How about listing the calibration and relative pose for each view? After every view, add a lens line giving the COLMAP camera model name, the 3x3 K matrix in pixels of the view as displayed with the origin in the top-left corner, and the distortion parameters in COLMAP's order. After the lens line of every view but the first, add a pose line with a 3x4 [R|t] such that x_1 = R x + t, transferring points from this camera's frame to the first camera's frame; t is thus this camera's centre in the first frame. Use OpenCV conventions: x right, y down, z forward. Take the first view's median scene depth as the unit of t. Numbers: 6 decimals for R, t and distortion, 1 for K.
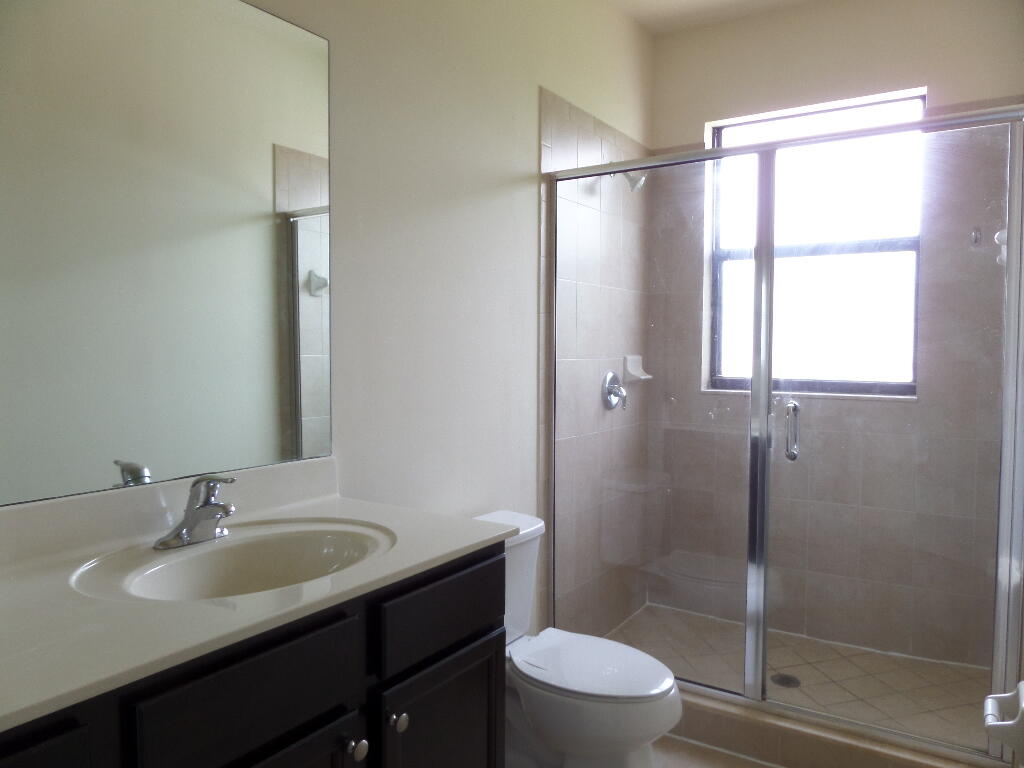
lens RADIAL K [[749.1, 0, 517.4], [0, 749.1, 386.6], [0, 0, 1]] dist [-0.025385, -0.000976]
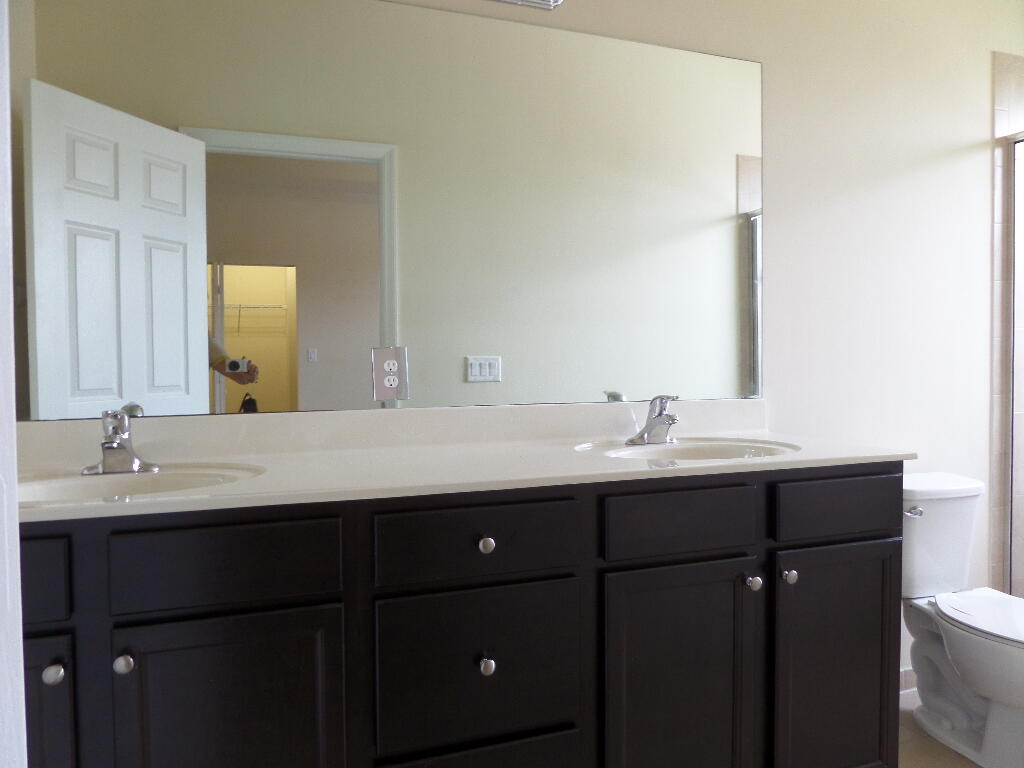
lens RADIAL K [[749.1, 0, 508.9], [0, 749.1, 386.0], [0, 0, 1]] dist [-0.025385, -0.000976]
pose [[0.803060, 0.006971, -0.595858, 0.177492], [-0.016155, 0.999819, -0.010077, 0.108617], [0.595679, 0.017718, 0.803027, -0.280095]]
